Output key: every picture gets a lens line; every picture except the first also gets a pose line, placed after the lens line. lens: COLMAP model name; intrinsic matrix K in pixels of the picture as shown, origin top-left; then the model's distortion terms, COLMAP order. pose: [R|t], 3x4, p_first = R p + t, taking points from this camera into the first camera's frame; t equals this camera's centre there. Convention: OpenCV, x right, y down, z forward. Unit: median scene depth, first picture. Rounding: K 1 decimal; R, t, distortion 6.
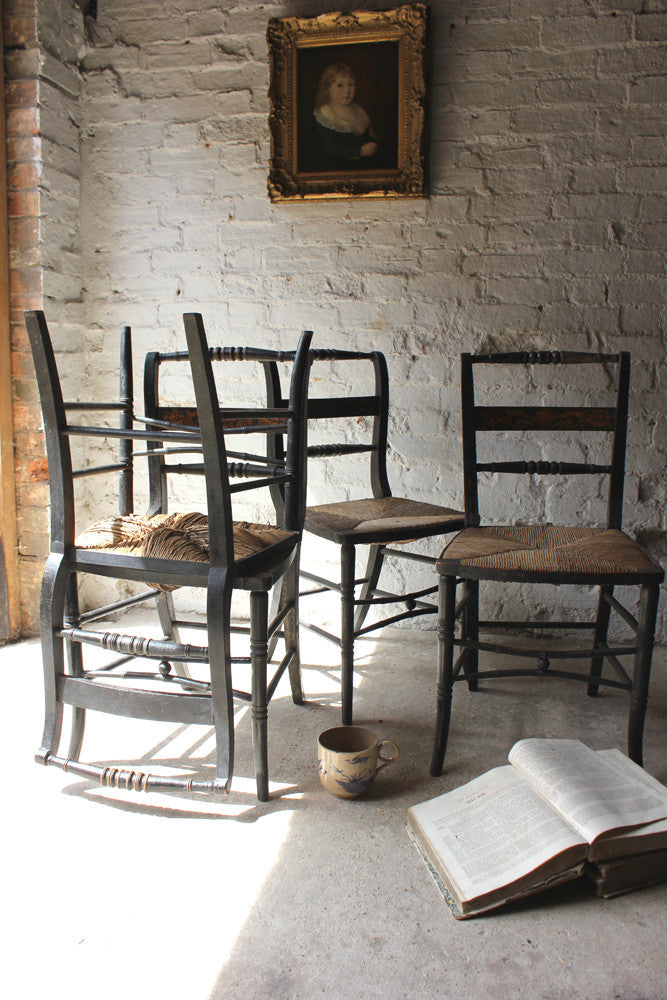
lens RADIAL K [[823.3, 0, 331.9], [0, 823.3, 505.8], [0, 0, 1]] dist [-0.164110, 0.140101]
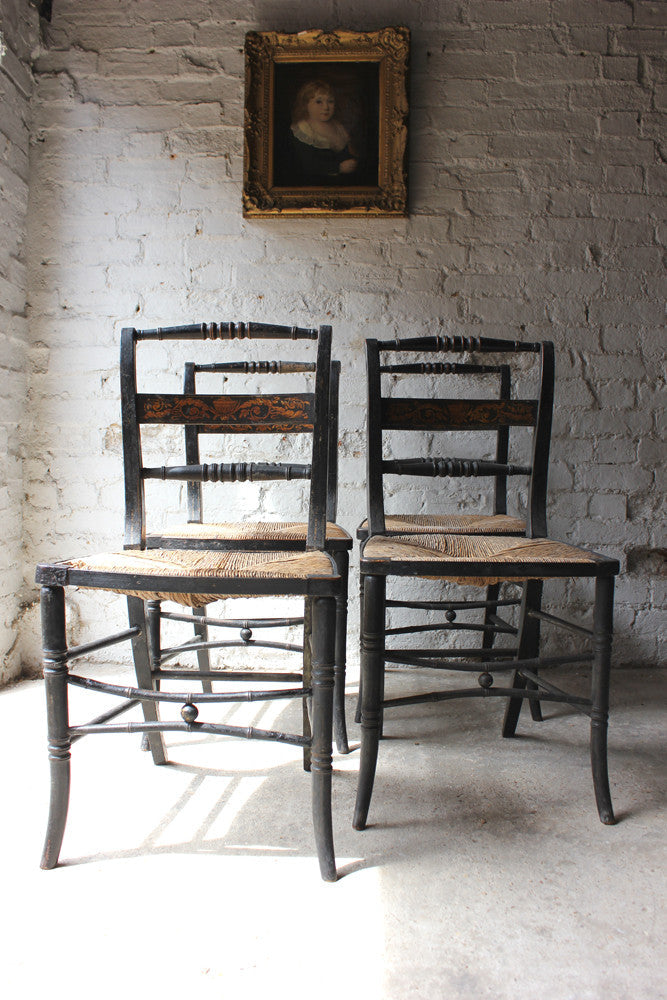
lens RADIAL K [[881.9, 0, 333.5], [0, 881.9, 500.0], [0, 0, 1]] dist [-0.152337, 0.137795]
pose [[0.981903, -0.010356, 0.189101, -0.173755], [0.034372, 0.991666, -0.124164, 0.089455], [-0.186239, 0.128417, 0.974076, 0.024845]]
